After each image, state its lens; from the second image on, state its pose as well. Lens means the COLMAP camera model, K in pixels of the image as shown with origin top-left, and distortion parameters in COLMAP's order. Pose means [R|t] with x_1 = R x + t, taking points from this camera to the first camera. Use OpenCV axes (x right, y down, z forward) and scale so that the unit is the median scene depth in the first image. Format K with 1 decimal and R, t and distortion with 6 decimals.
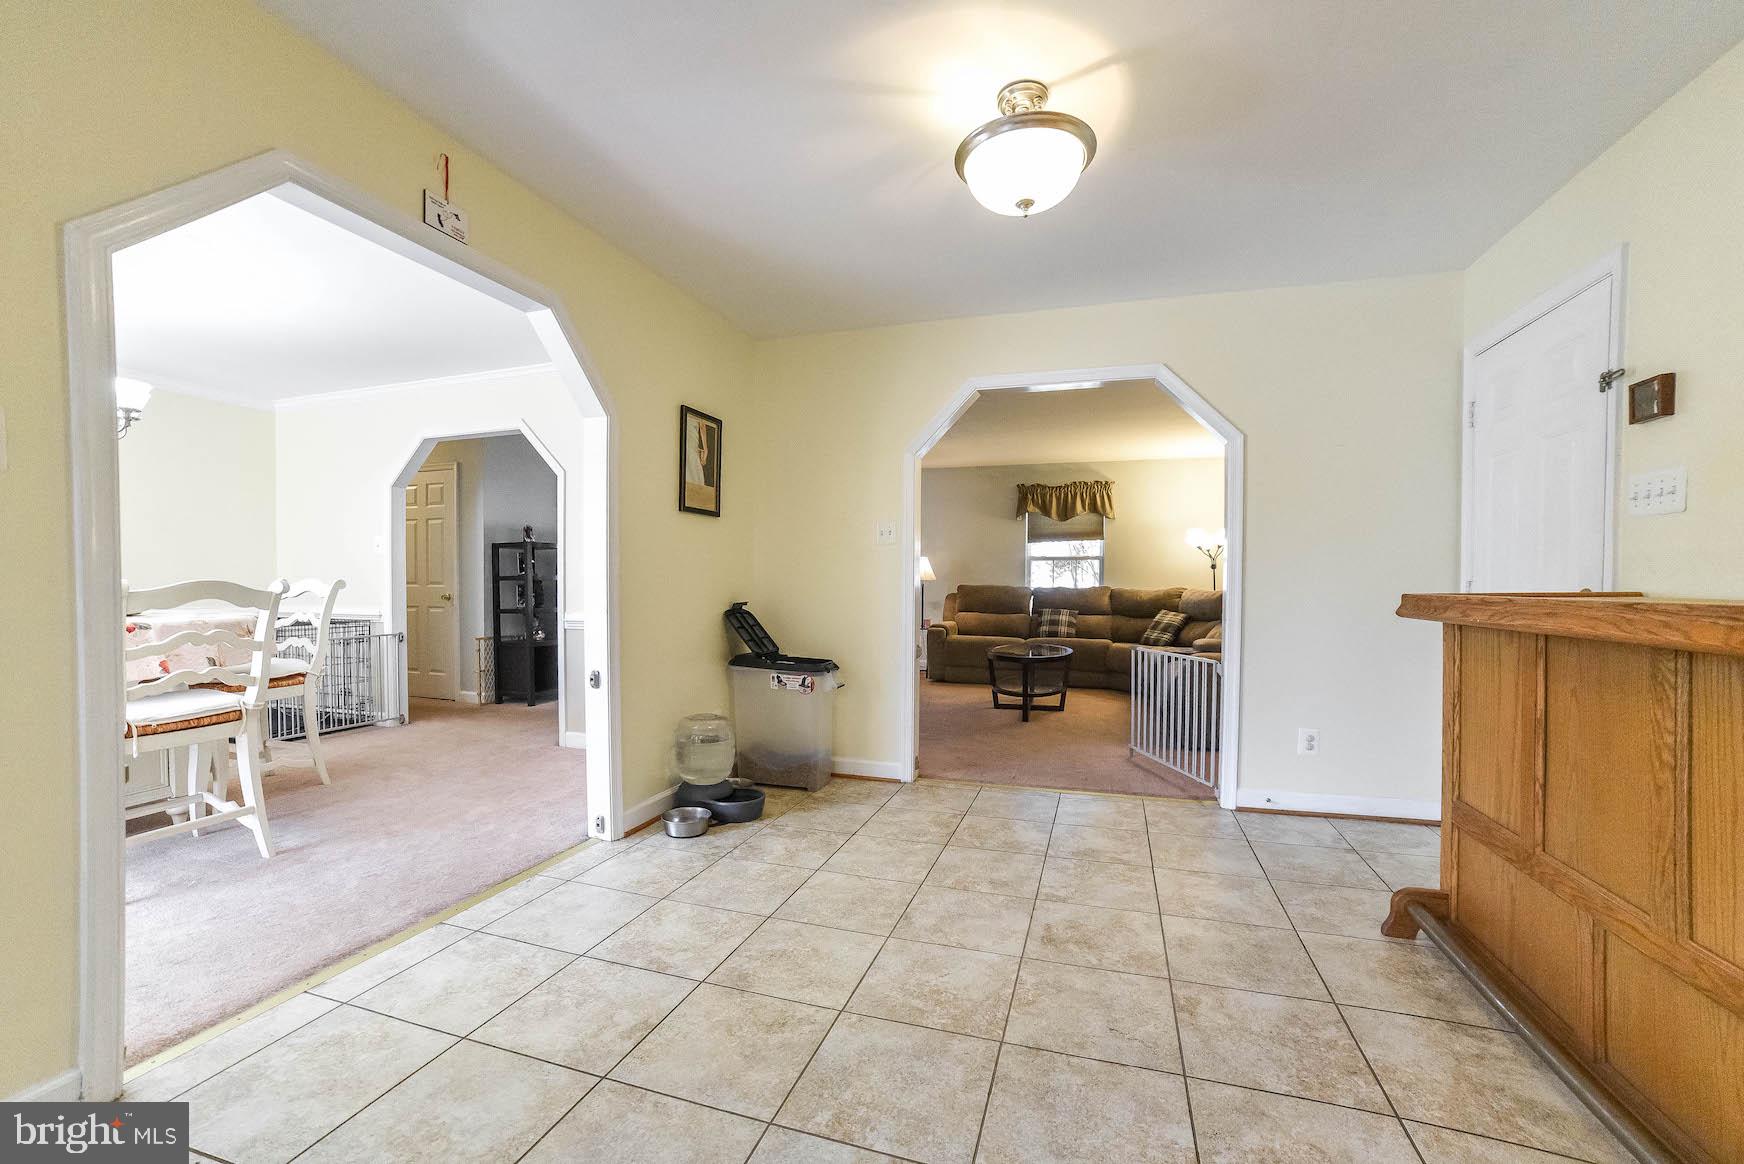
lens RADIAL K [[715.6, 0, 868.9], [0, 715.6, 599.1], [0, 0, 1]] dist [-0.079256, 0.038199]
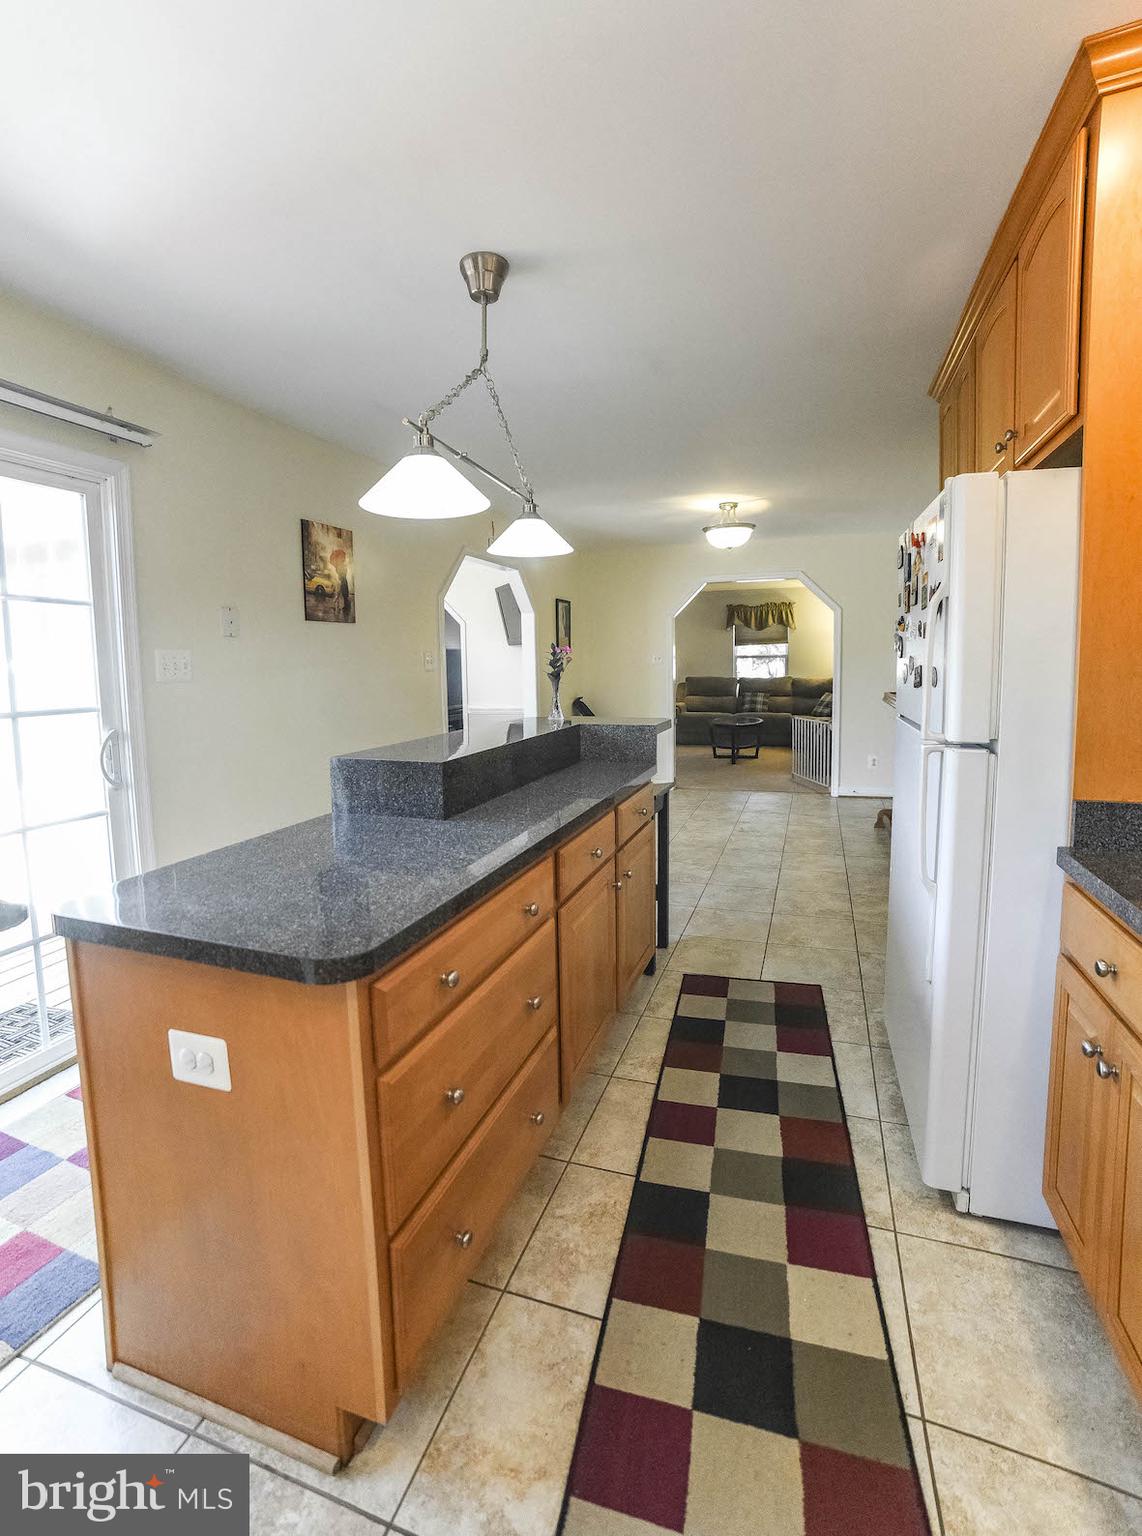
lens RADIAL K [[697.2, 0, 573.4], [0, 697.2, 728.1], [0, 0, 1]] dist [-0.103664, 0.046571]
pose [[0.999677, -0.020832, -0.014590, -0.175207], [0.021808, 0.997294, 0.070212, -0.043104], [0.013088, -0.070507, 0.997425, -0.840317]]
